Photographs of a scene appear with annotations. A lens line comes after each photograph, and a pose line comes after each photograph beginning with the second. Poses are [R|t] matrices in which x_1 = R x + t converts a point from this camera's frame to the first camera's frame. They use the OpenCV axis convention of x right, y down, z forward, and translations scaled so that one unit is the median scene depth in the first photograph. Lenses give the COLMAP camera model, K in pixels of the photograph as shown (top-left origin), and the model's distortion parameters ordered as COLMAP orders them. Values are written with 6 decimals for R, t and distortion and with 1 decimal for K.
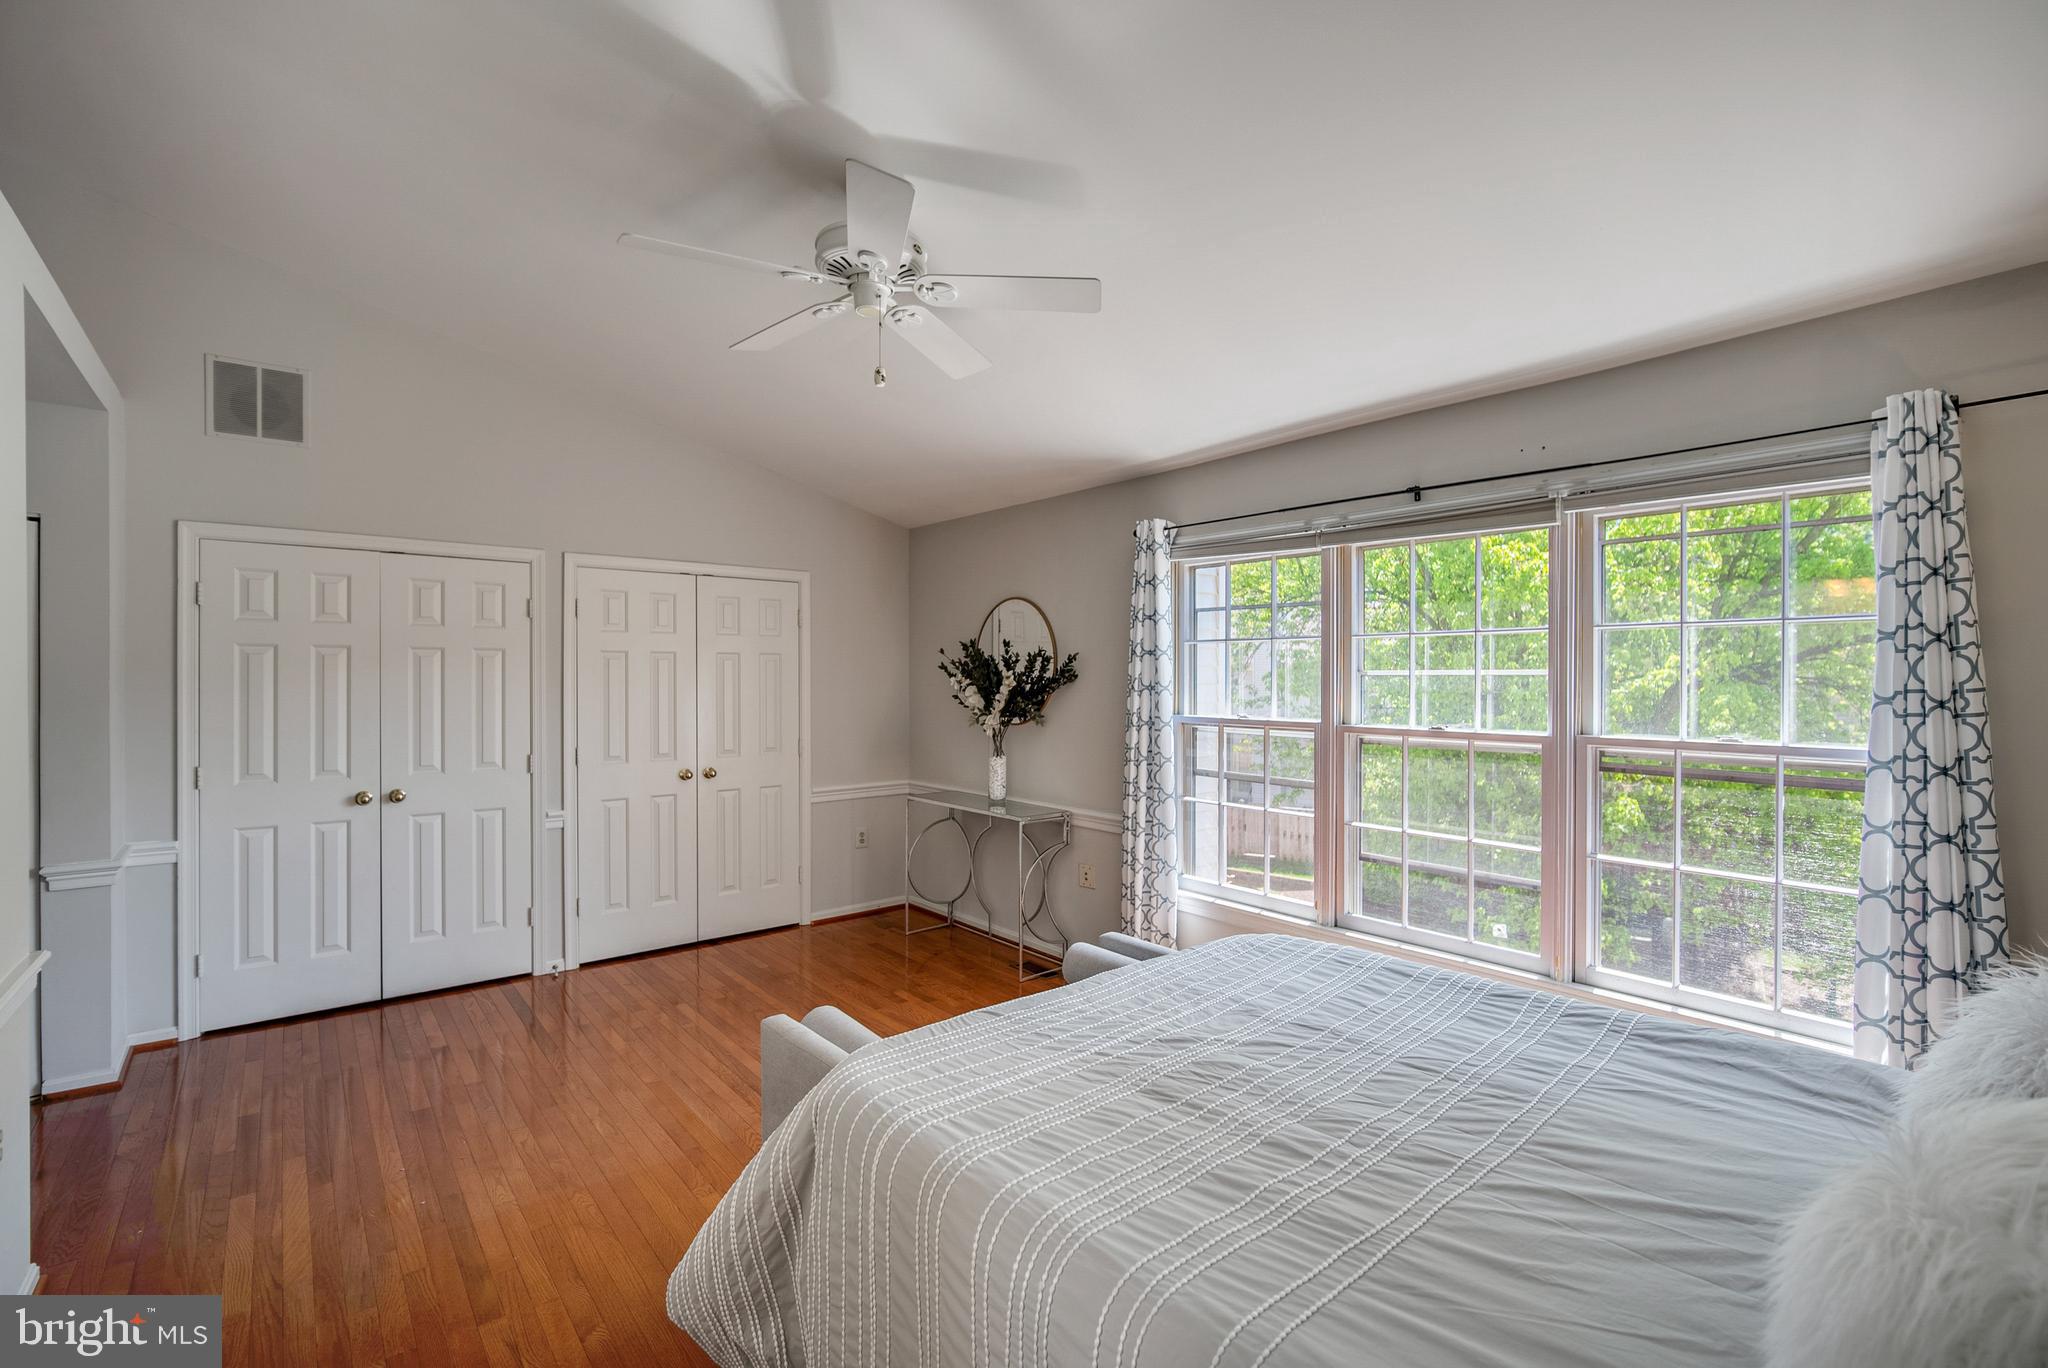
lens RADIAL K [[896.3, 0, 1028.2], [0, 896.3, 681.7], [0, 0, 1]] dist [-0.012871, 0.002920]
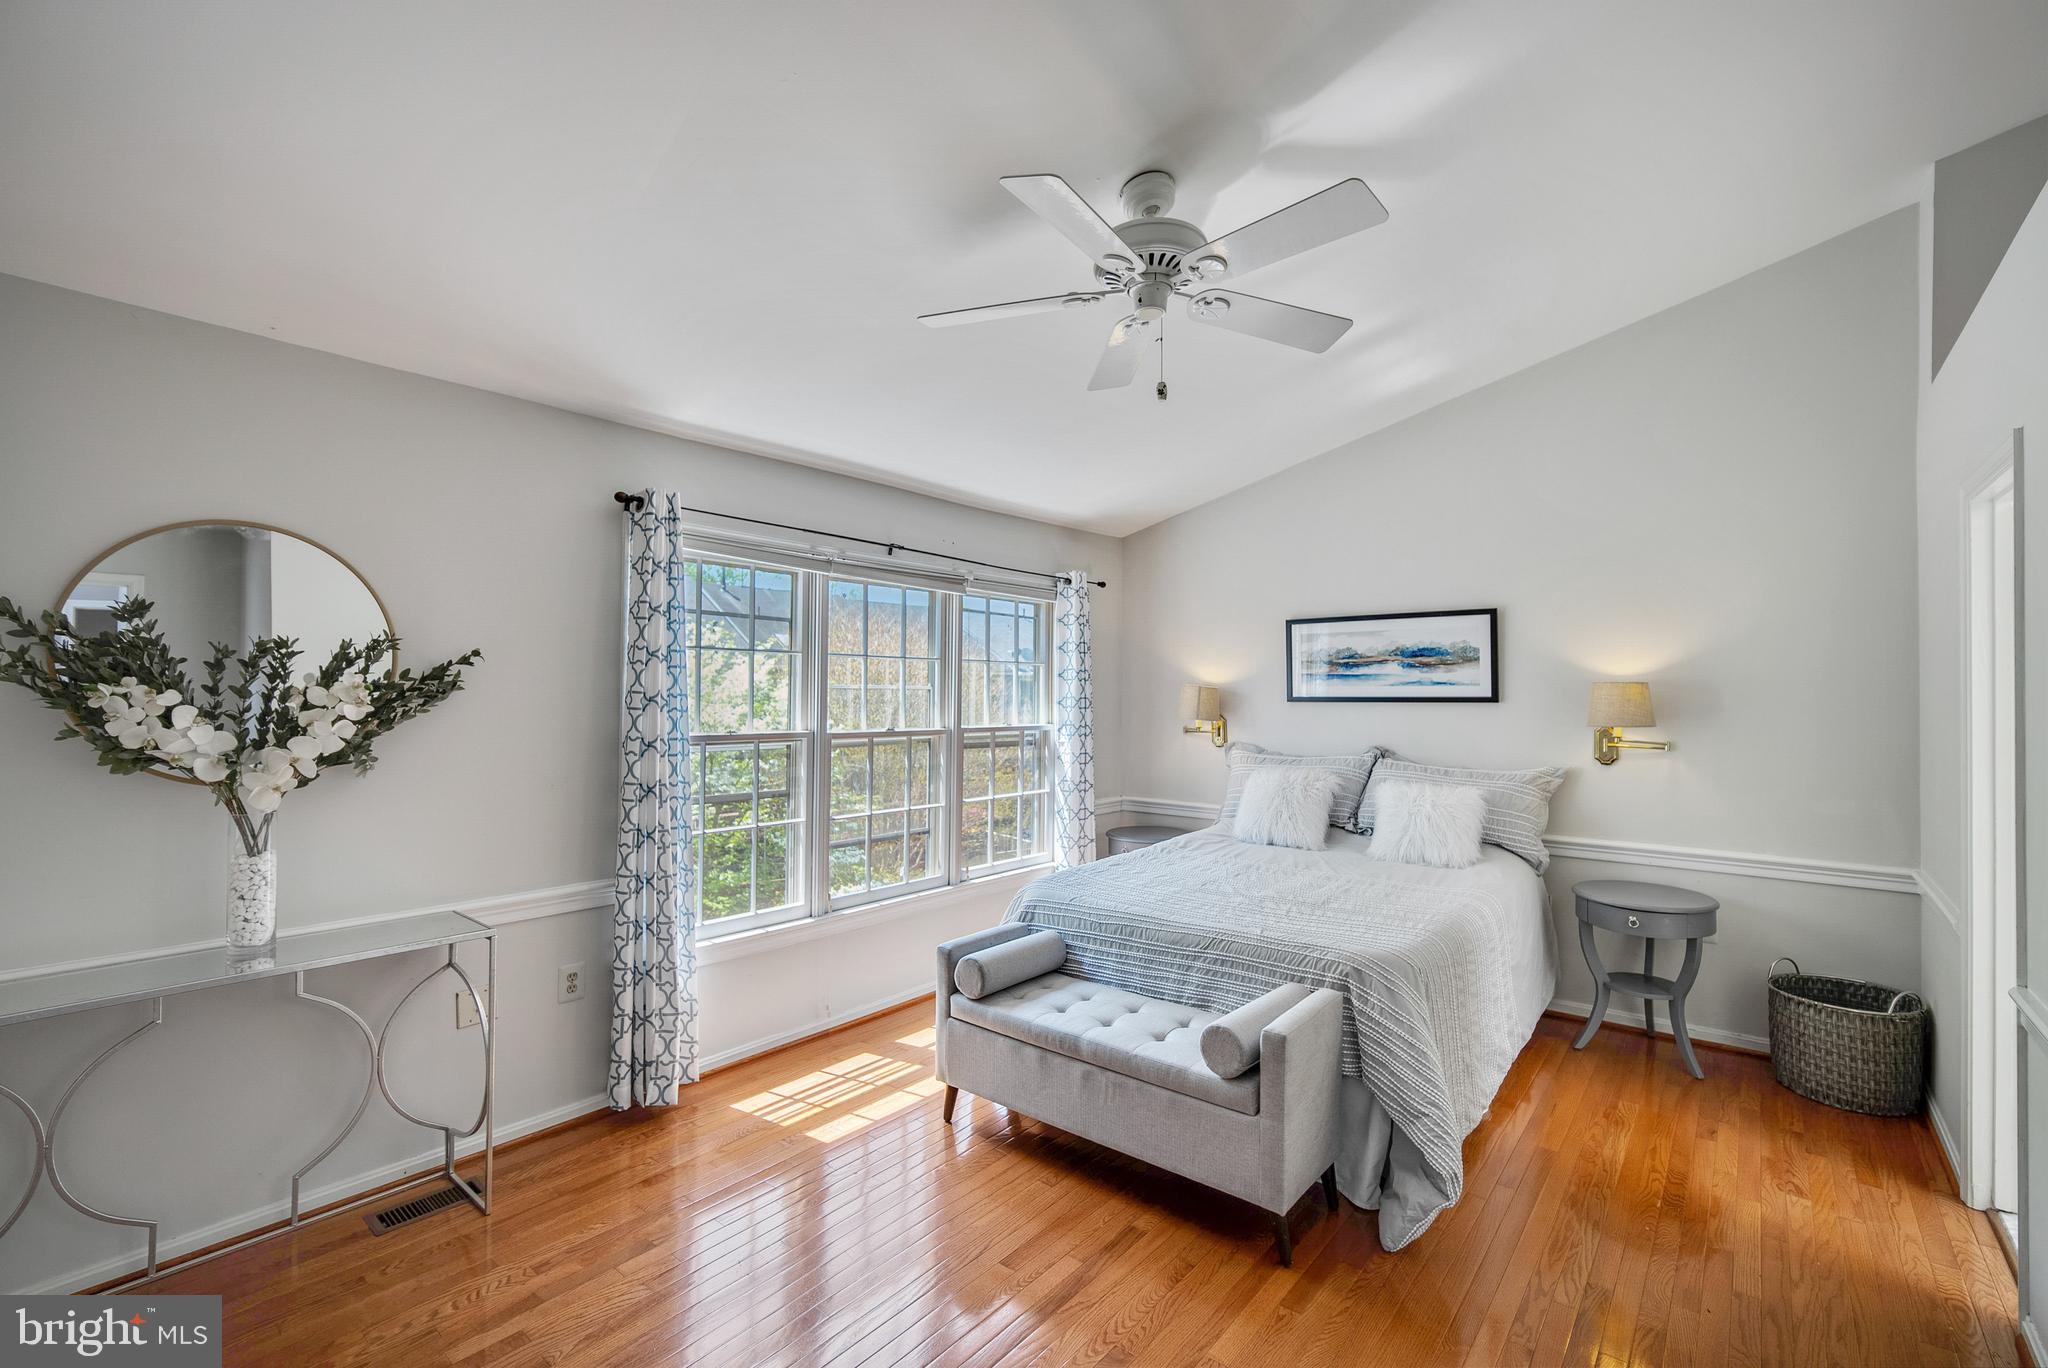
lens RADIAL K [[896.3, 0, 1047.1], [0, 896.3, 682.2], [0, 0, 1]] dist [-0.012871, 0.002920]
pose [[-0.204868, 0.009797, 0.978741, -0.775953], [-0.001601, 0.999945, -0.010344, -0.003981], [-0.978788, -0.003686, -0.204841, 0.917087]]
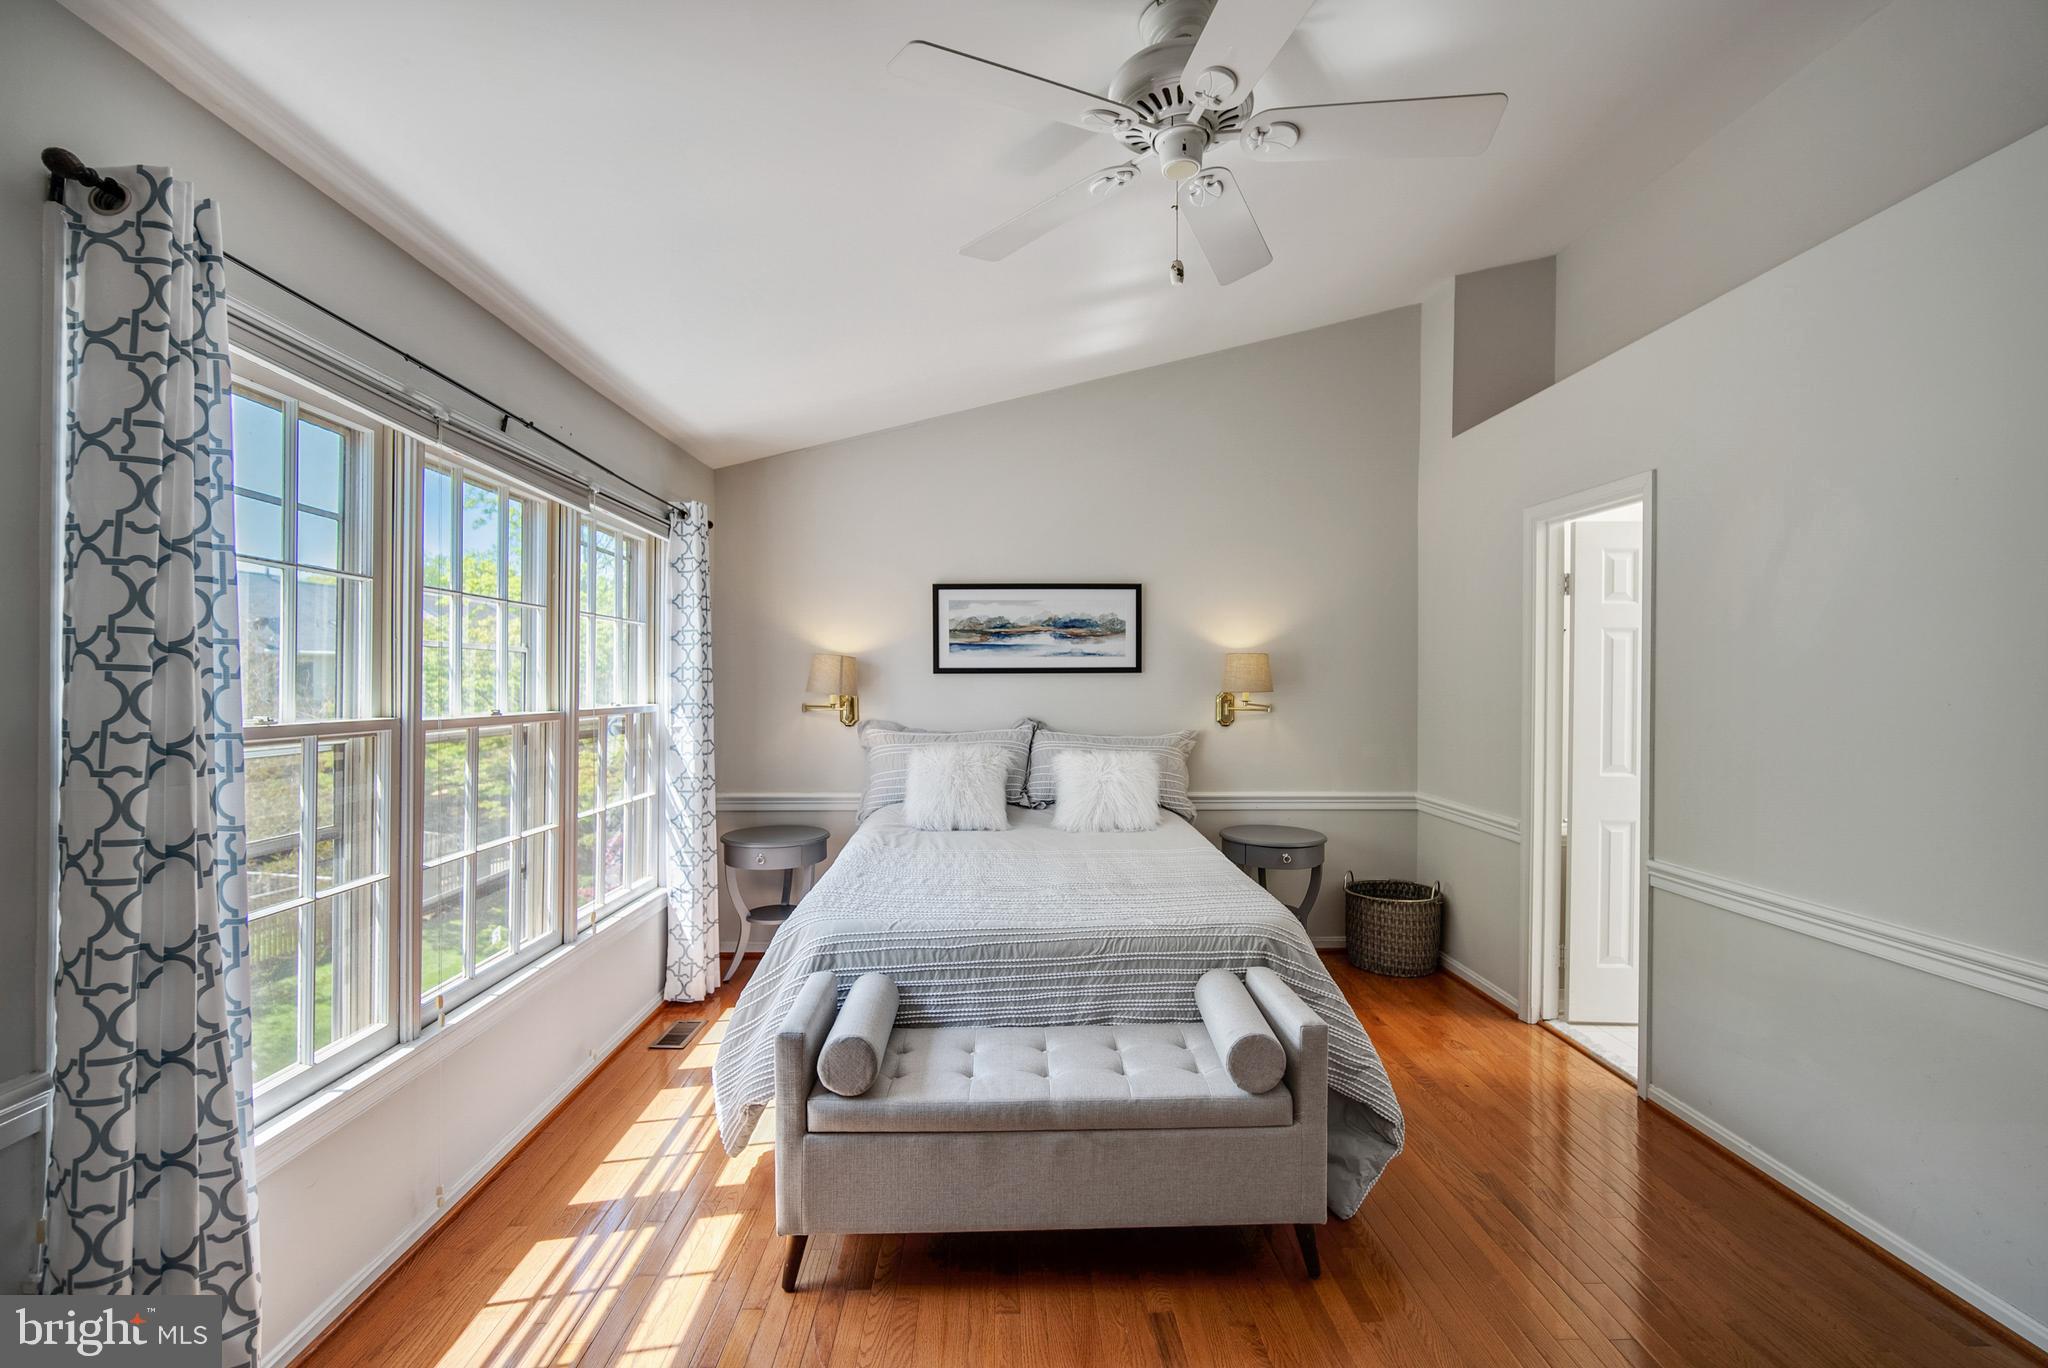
lens RADIAL K [[896.3, 0, 1025.7], [0, 896.3, 681.8], [0, 0, 1]] dist [-0.012871, 0.002920]
pose [[-0.799158, -0.002151, 0.601117, -0.370732], [0.000356, 0.999992, 0.004051, 0.017611], [-0.601121, 0.003452, -0.799150, 1.199353]]
